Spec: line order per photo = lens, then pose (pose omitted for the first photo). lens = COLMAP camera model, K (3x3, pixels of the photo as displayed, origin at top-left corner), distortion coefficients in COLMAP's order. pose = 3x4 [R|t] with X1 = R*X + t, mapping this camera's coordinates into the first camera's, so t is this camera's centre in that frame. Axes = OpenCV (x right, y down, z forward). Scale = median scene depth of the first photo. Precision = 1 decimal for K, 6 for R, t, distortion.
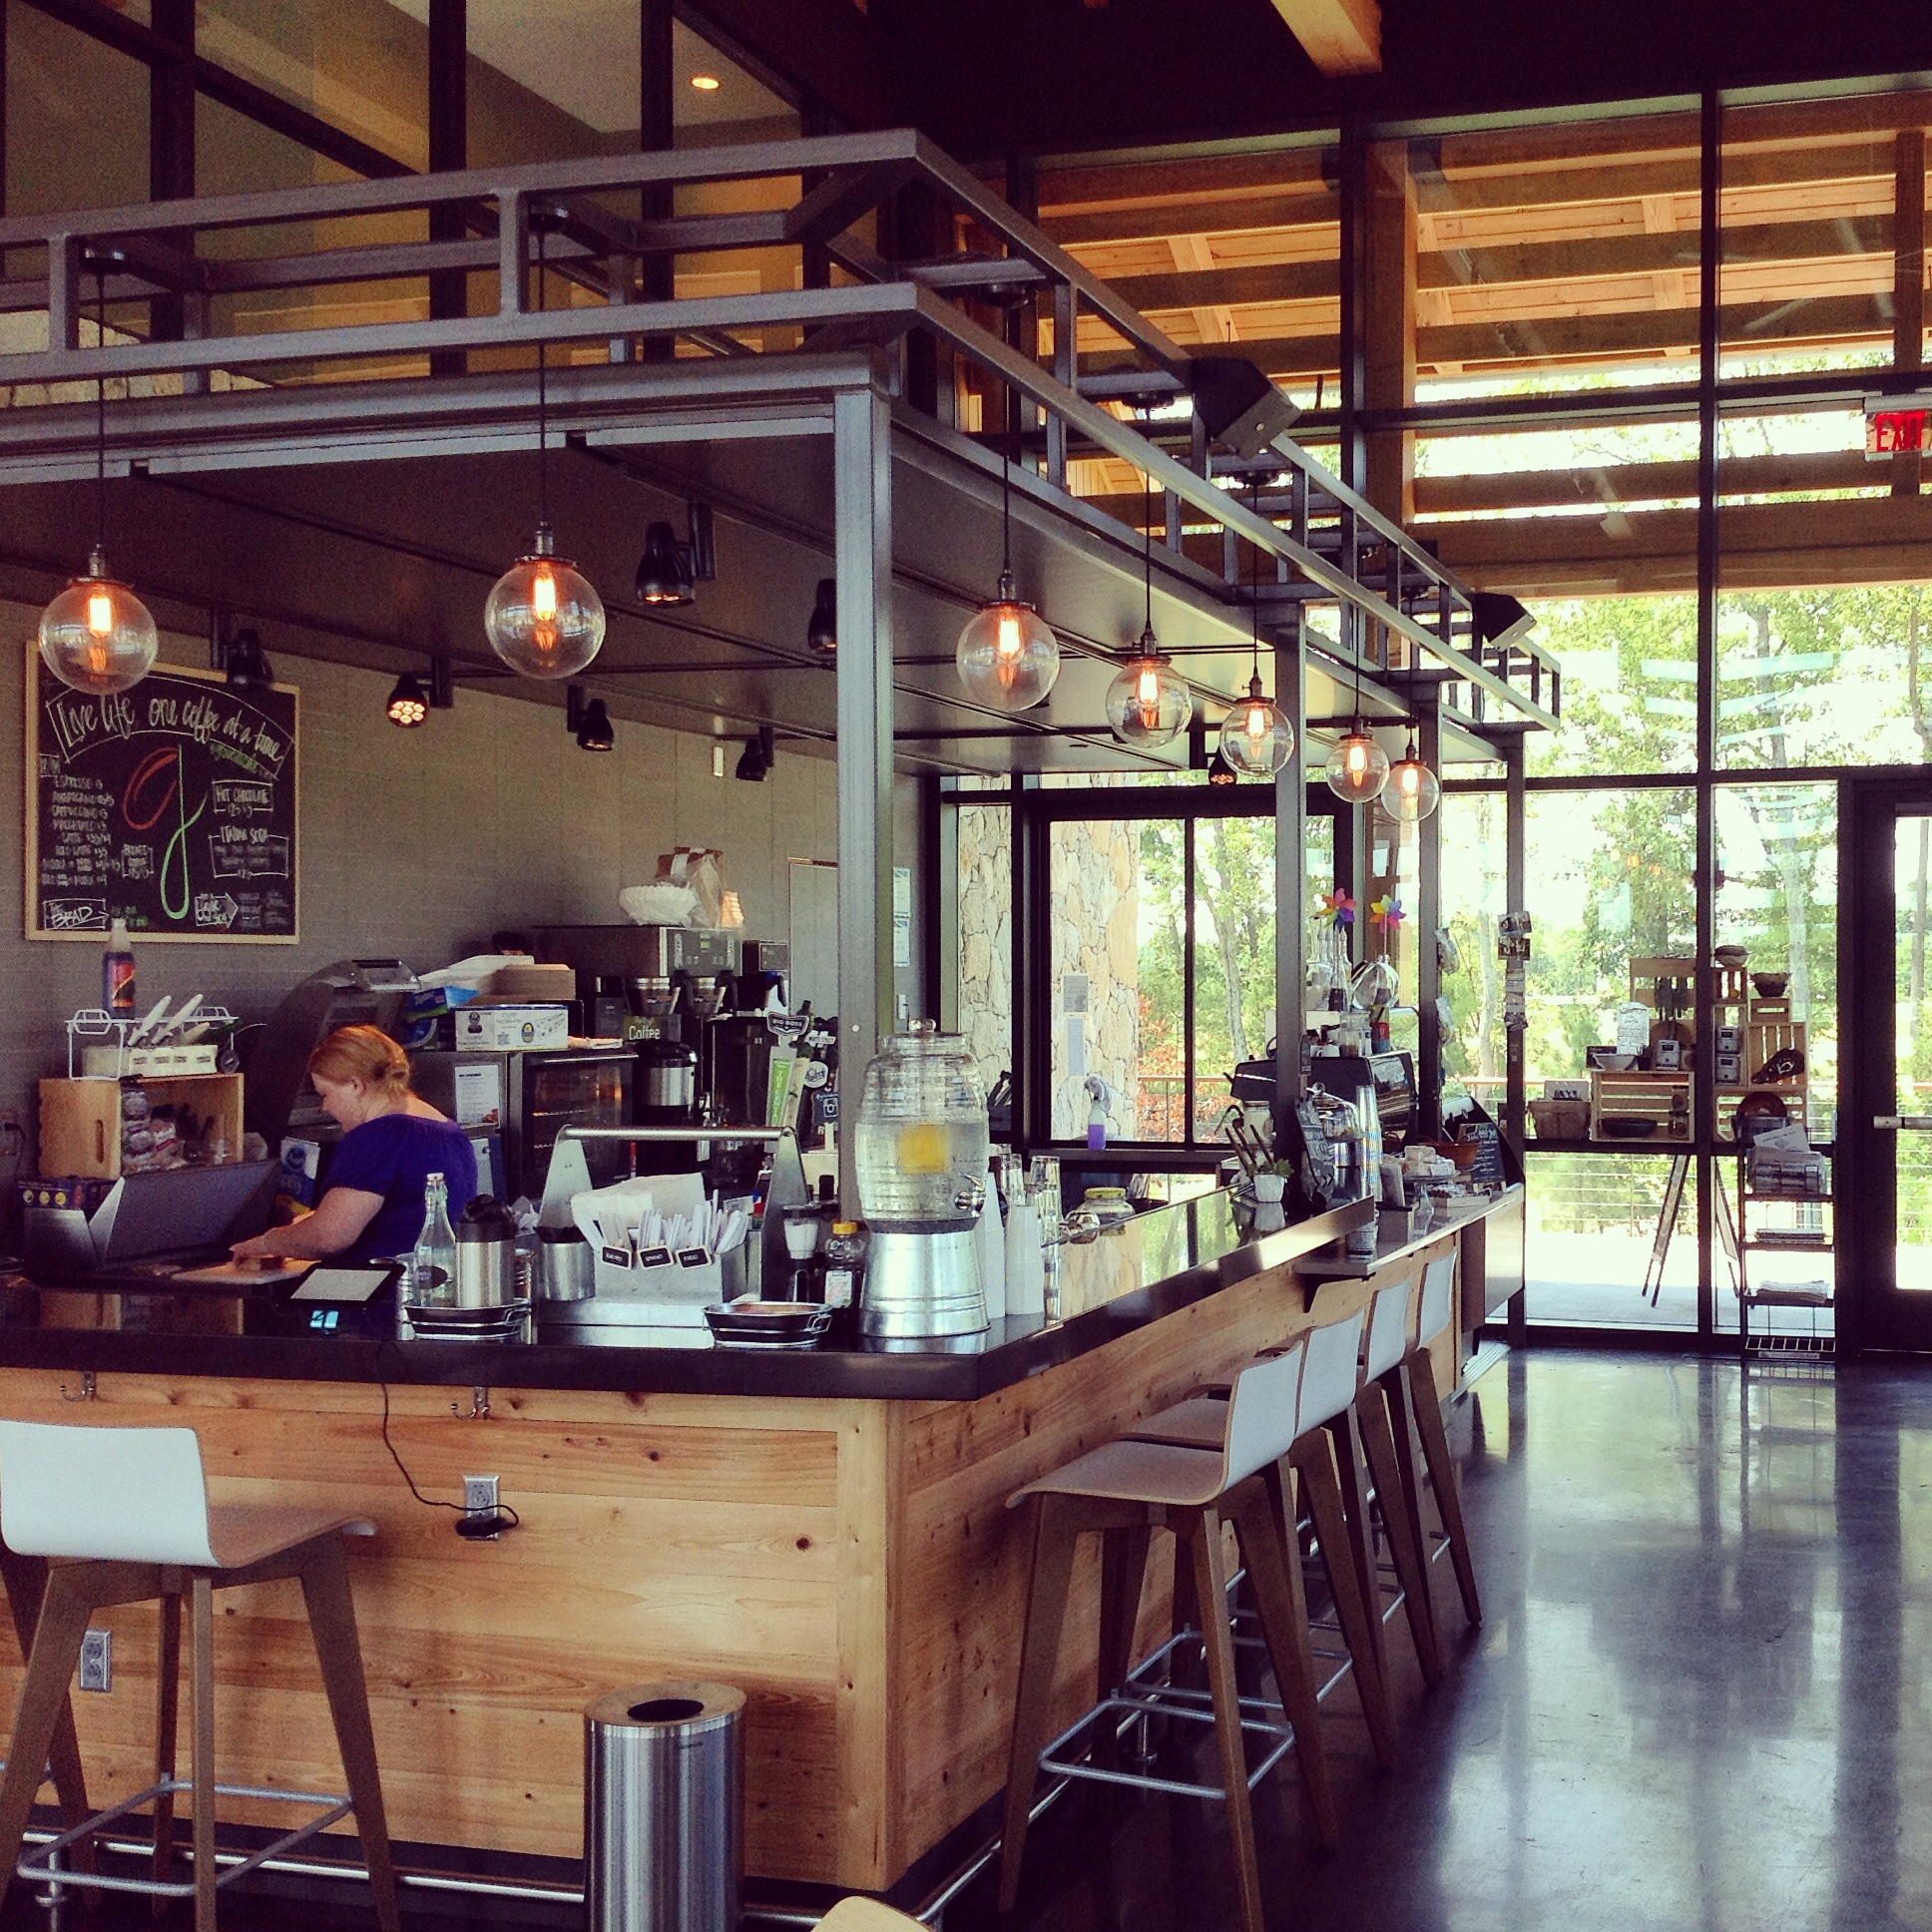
lens RADIAL K [[2814.8, 0, 967.8], [0, 2814.8, 963.0], [0, 0, 1]] dist [0.099675, 0.000000]
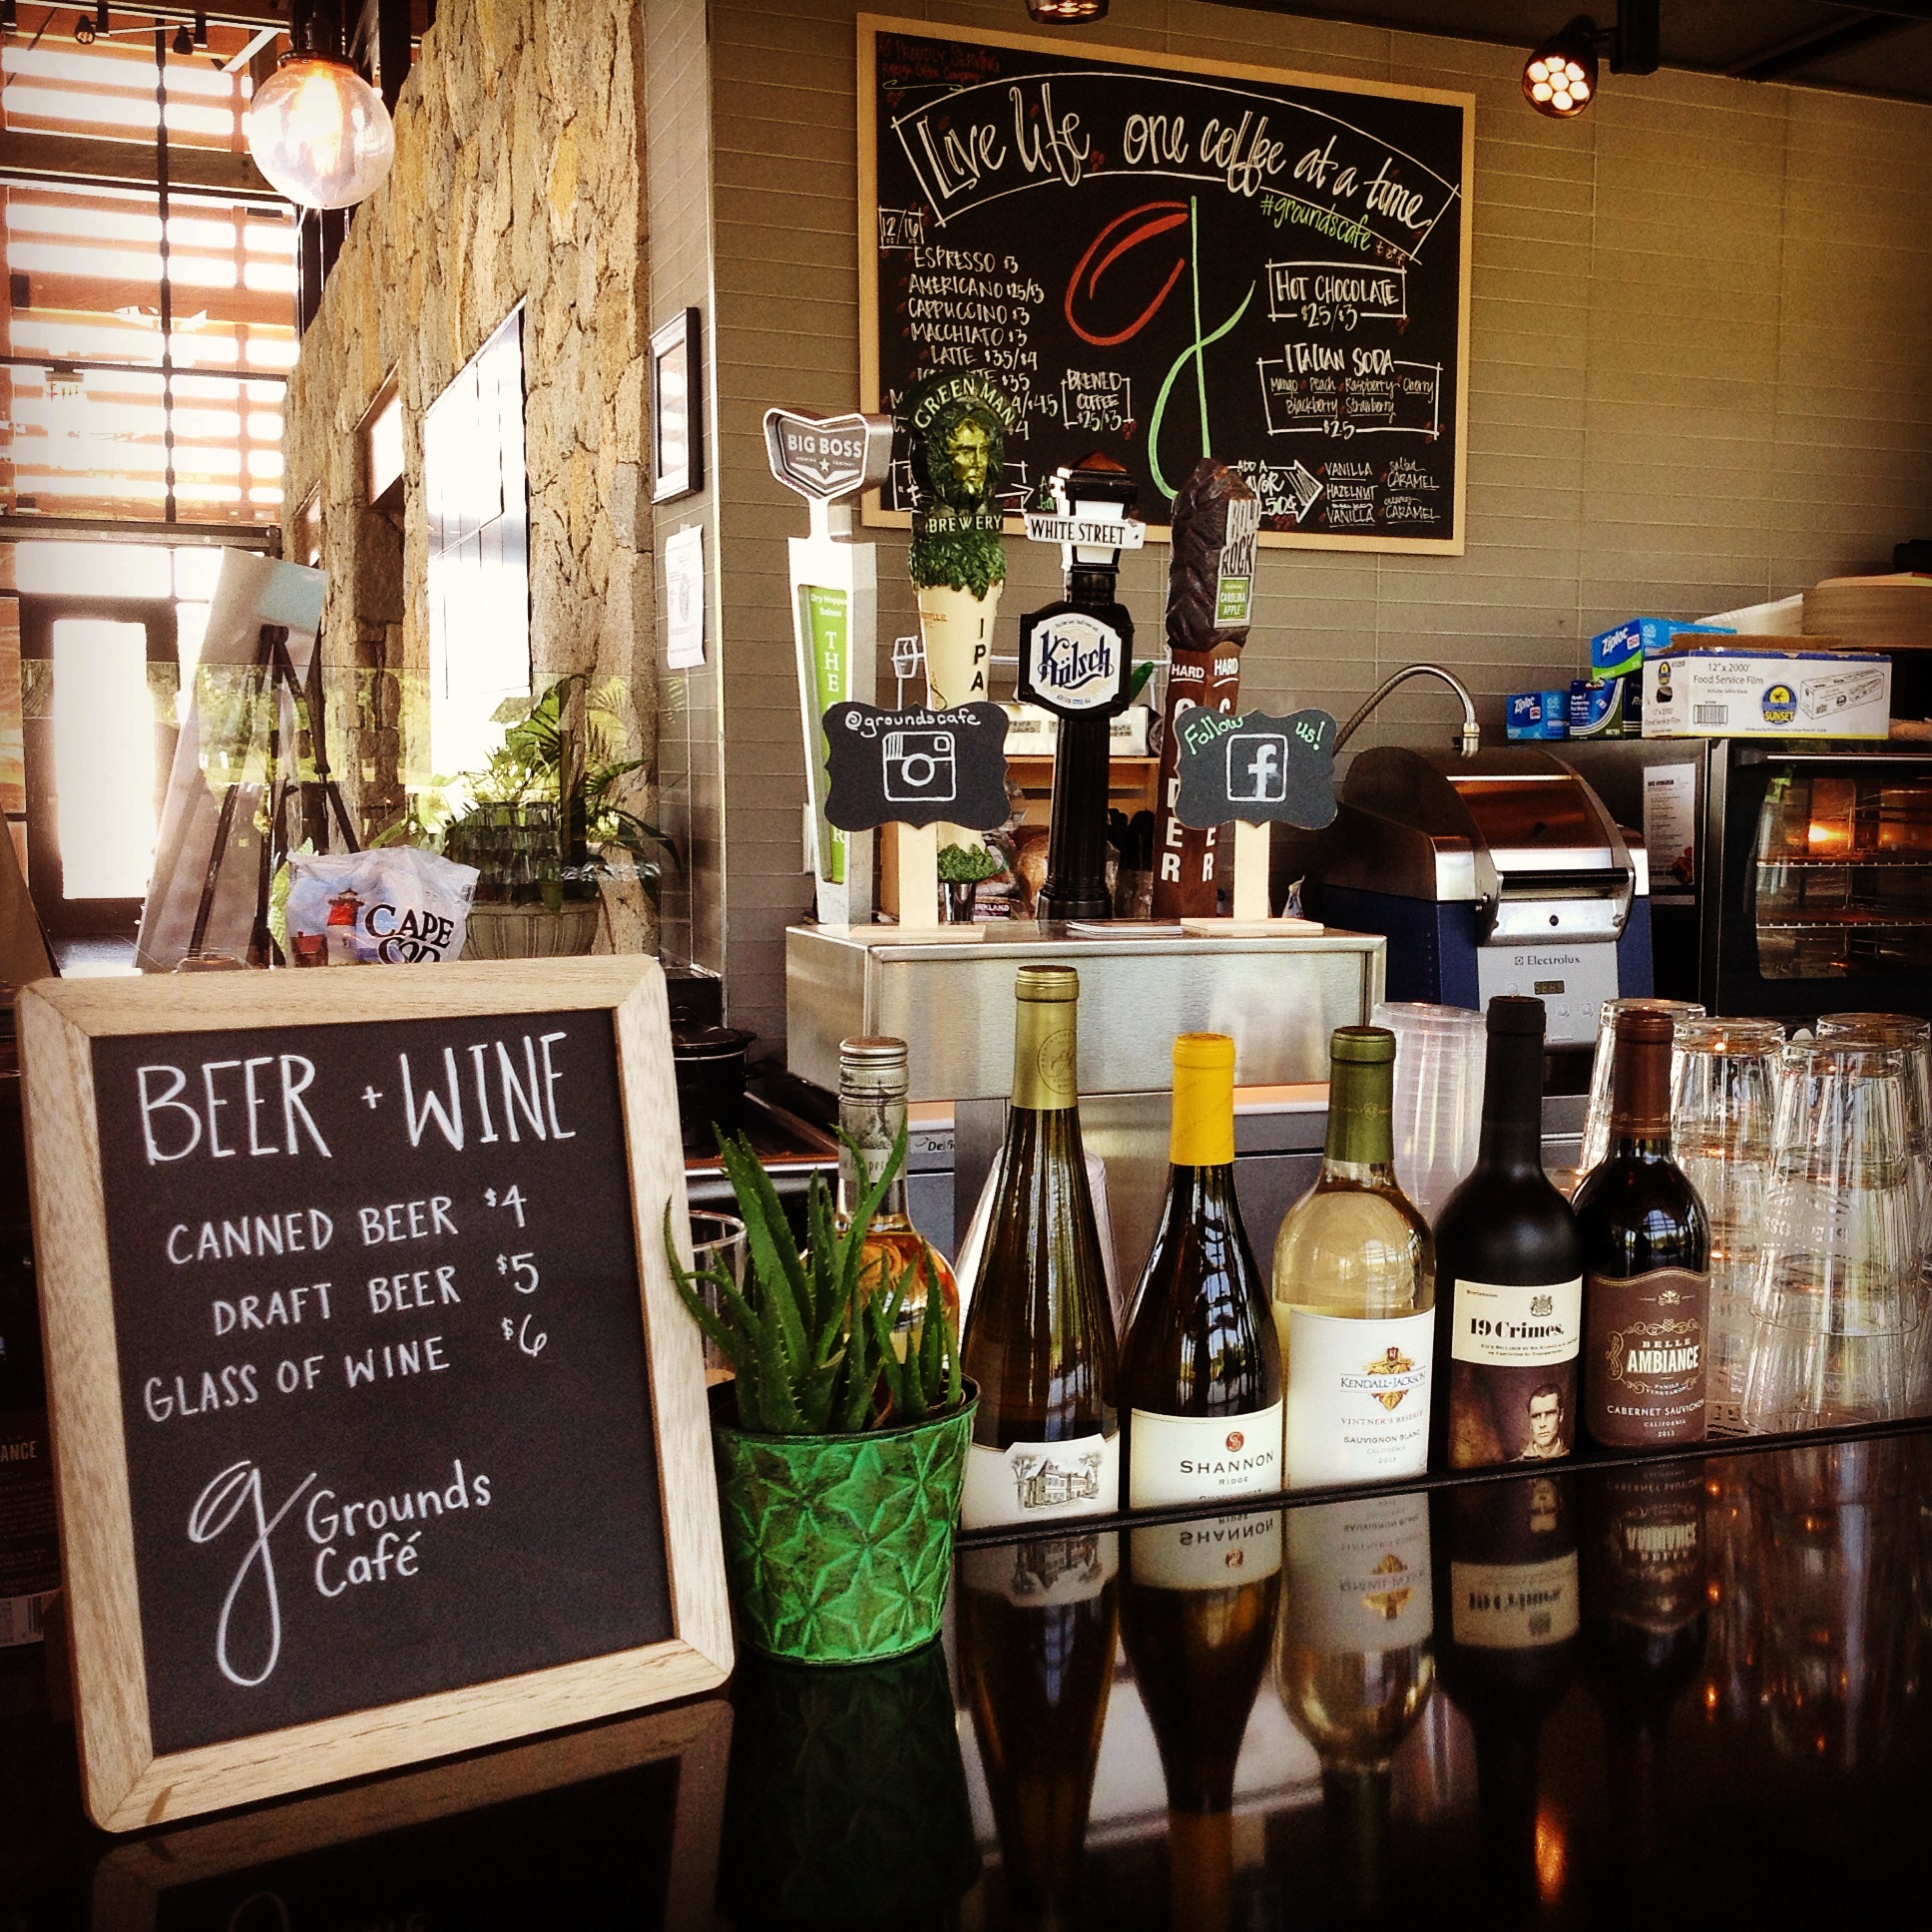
lens RADIAL K [[2814.8, 0, 965.9], [0, 2814.8, 969.4], [0, 0, 1]] dist [0.099675, 0.000000]
pose [[0.718604, 0.067152, -0.692170, 0.100318], [-0.018530, 0.996822, 0.077471, 0.035967], [0.695173, -0.042845, 0.717564, 0.532081]]
